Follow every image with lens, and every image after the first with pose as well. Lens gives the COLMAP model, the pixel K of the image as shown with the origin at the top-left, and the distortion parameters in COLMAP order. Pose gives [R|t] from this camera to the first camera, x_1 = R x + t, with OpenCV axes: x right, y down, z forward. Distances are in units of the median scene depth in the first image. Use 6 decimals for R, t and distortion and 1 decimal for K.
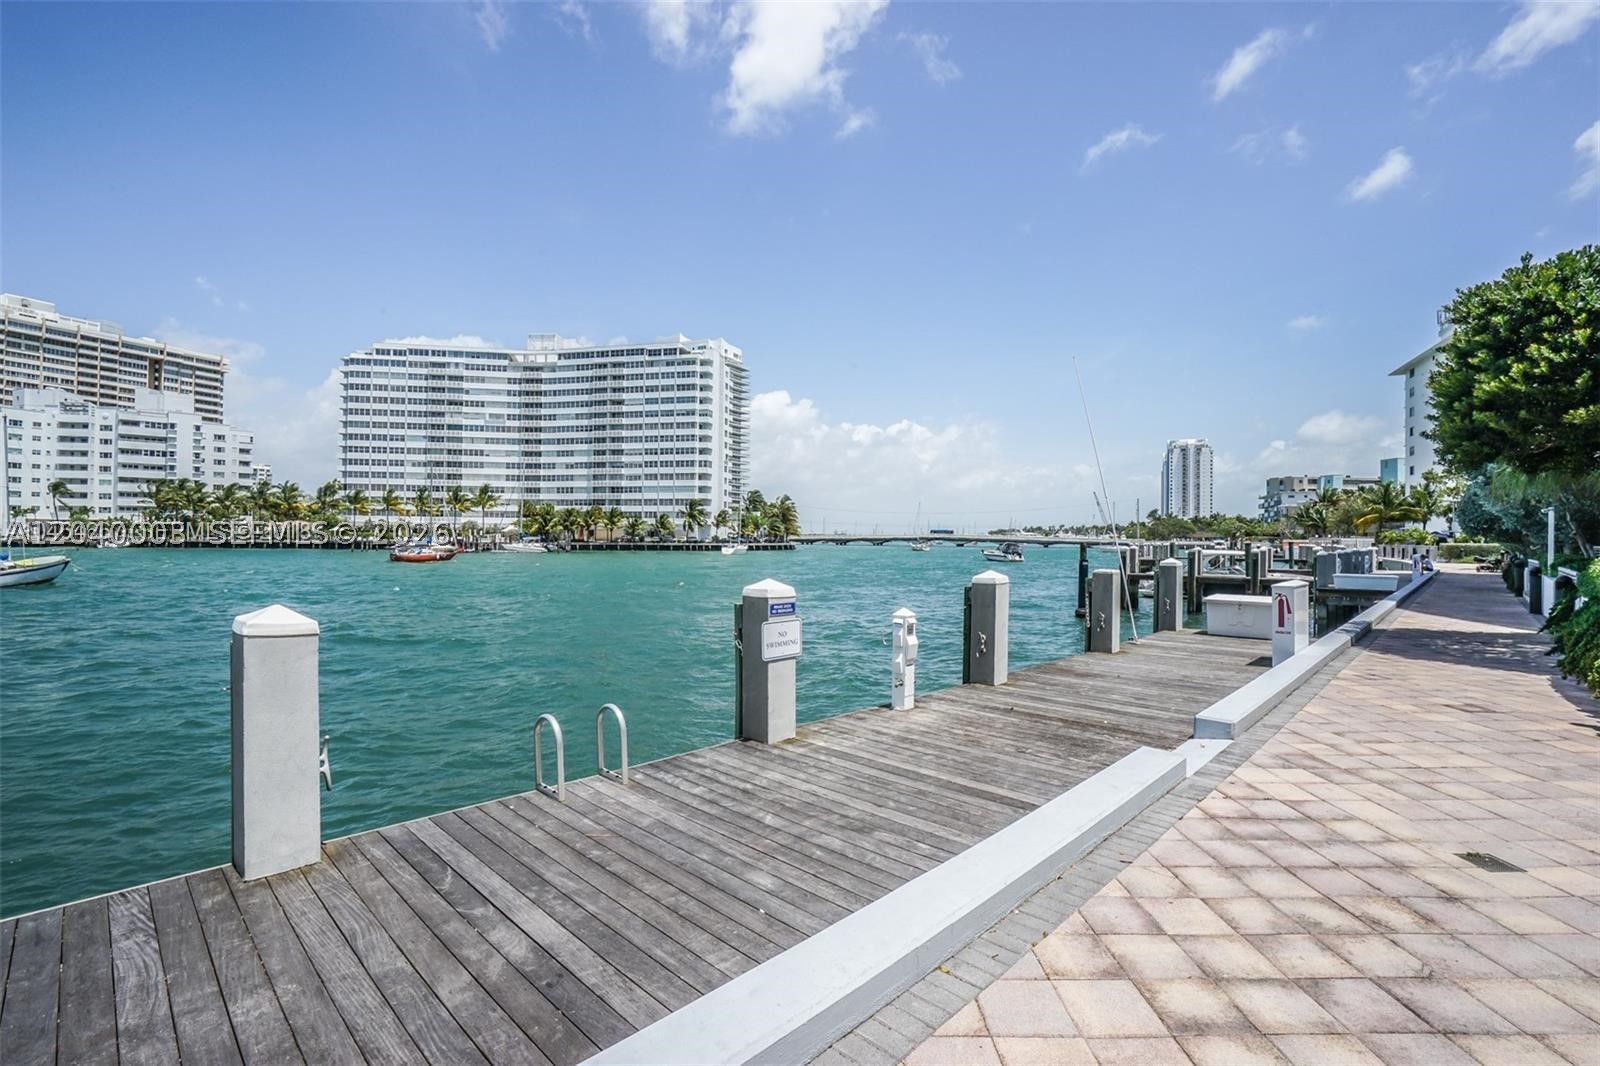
lens RADIAL K [[740.5, 0, 800.0], [0, 740.5, 533.0], [0, 0, 1]] dist [-0.023153, 0.000392]
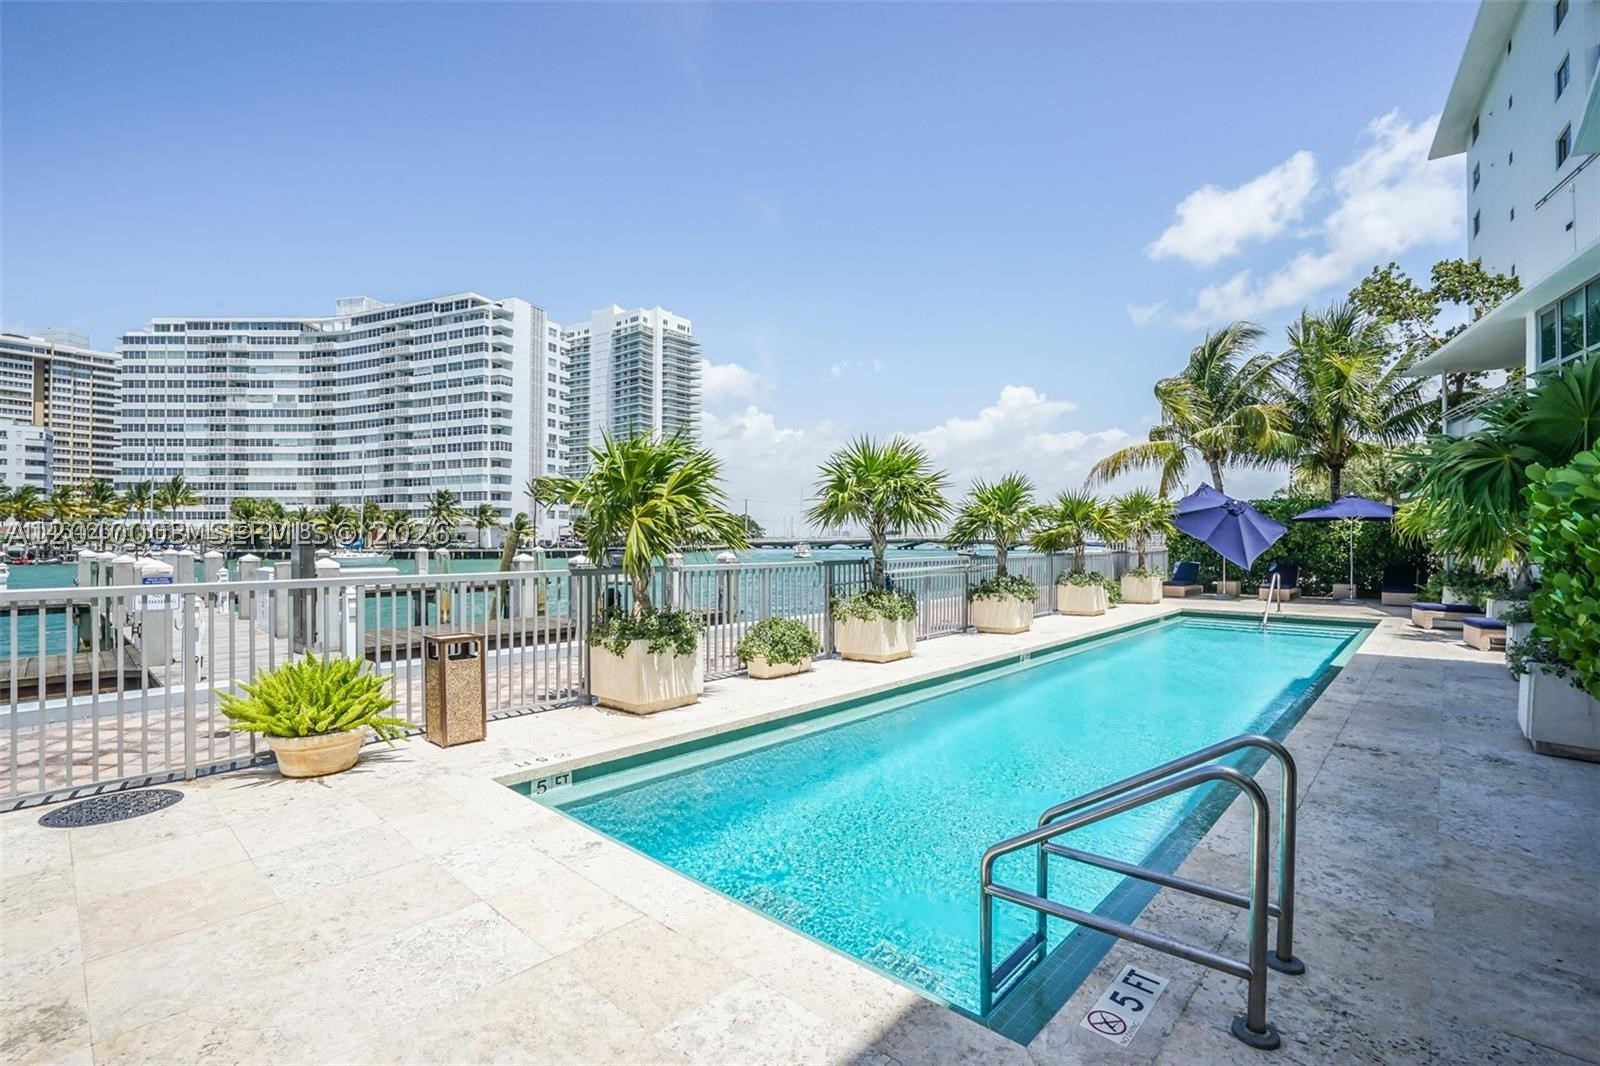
lens RADIAL K [[740.5, 0, 800.0], [0, 740.5, 533.0], [0, 0, 1]] dist [-0.023153, 0.000392]
pose [[0.983185, -0.009469, -0.182367, 0.309513], [0.008571, 0.999947, -0.005713, 0.003830], [0.182411, 0.004053, 0.983214, 0.295592]]
